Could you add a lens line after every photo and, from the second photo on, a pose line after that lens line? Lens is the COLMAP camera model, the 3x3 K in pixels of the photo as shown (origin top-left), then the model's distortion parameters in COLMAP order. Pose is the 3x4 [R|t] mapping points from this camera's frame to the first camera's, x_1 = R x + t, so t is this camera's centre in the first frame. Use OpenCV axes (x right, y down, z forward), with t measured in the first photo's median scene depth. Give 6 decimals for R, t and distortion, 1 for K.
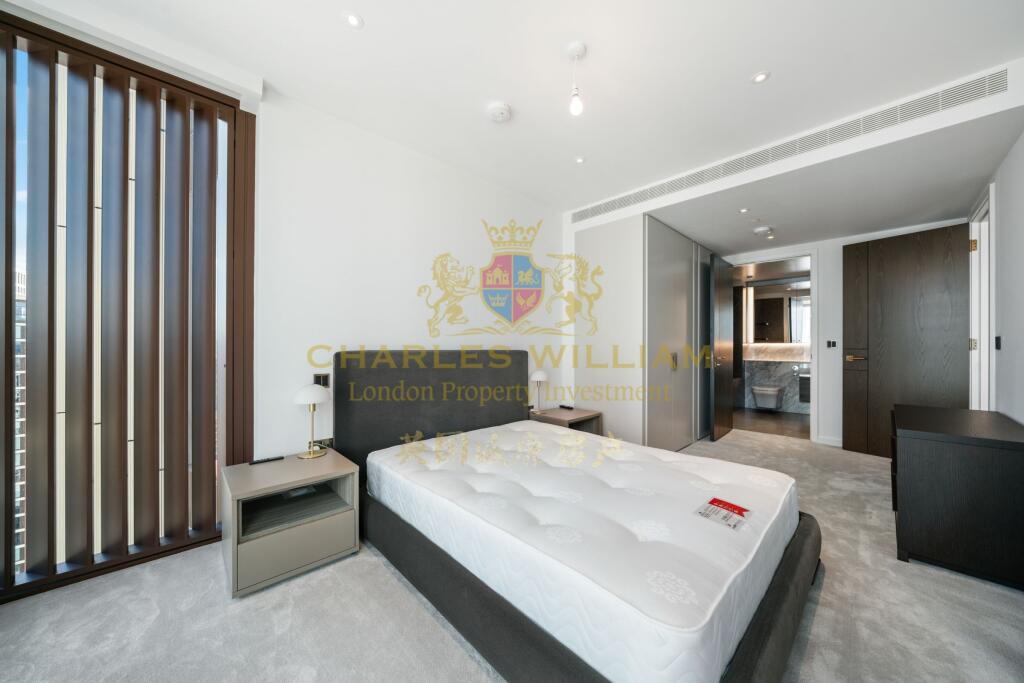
lens RADIAL K [[355.5, 0, 513.2], [0, 355.5, 346.7], [0, 0, 1]] dist [-0.003598, -0.000197]
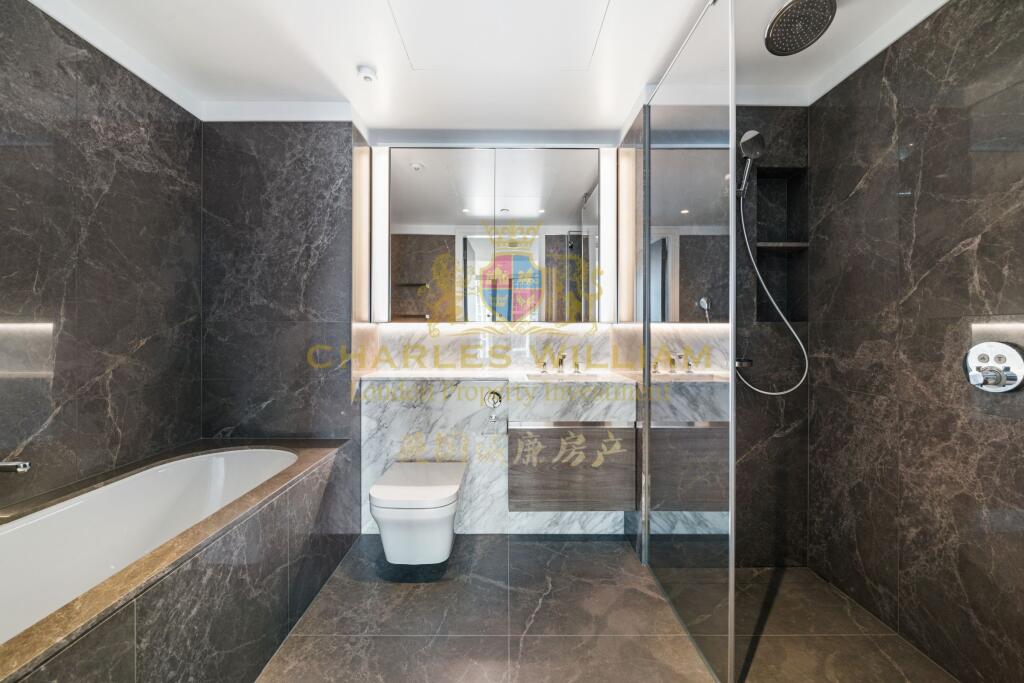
lens RADIAL K [[384.6, 0, 511.3], [0, 384.6, 332.8], [0, 0, 1]] dist [0.000236, 0.000002]
pose [[0.684290, -0.010069, 0.729140, 0.503492], [-0.001682, 0.999880, 0.015386, -0.005860], [-0.729208, -0.011755, 0.684192, 0.686340]]
